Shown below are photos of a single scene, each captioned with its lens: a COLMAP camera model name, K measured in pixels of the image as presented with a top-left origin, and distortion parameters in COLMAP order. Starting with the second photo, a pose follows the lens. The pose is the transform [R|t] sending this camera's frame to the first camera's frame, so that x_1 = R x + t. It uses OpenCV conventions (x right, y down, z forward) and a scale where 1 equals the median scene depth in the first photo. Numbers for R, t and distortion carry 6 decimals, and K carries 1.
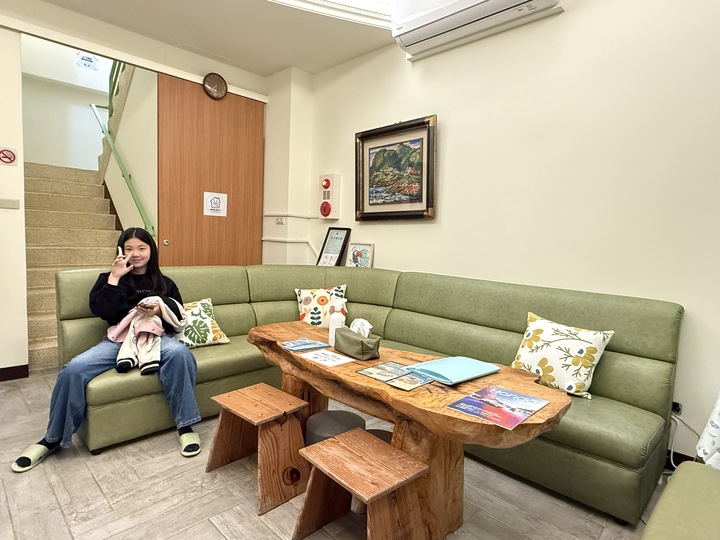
lens RADIAL K [[410.9, 0, 360.0], [0, 410.9, 270.0], [0, 0, 1]] dist [0.000618, -0.000184]
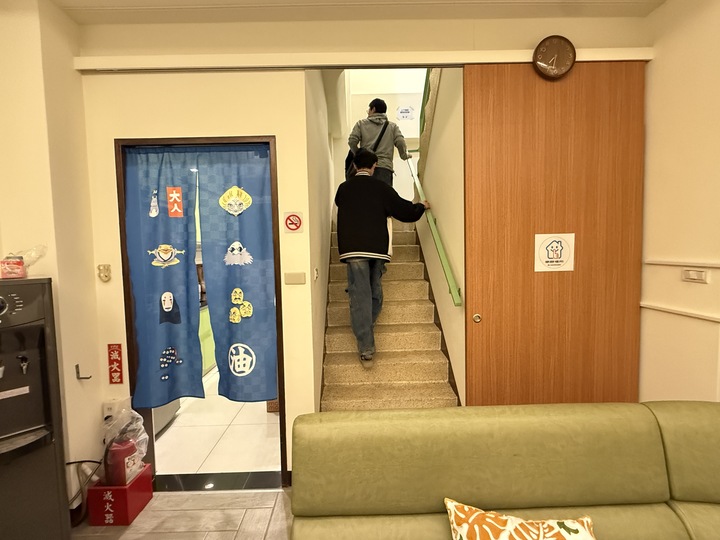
lens RADIAL K [[342.2, 0, 360.0], [0, 342.2, 270.0], [0, 0, 1]] dist [-0.000605, -0.000094]
pose [[0.716694, -0.015407, -0.697217, -0.203344], [-0.006038, 0.999581, -0.028295, -0.116511], [0.697361, 0.024489, 0.716301, 0.433114]]
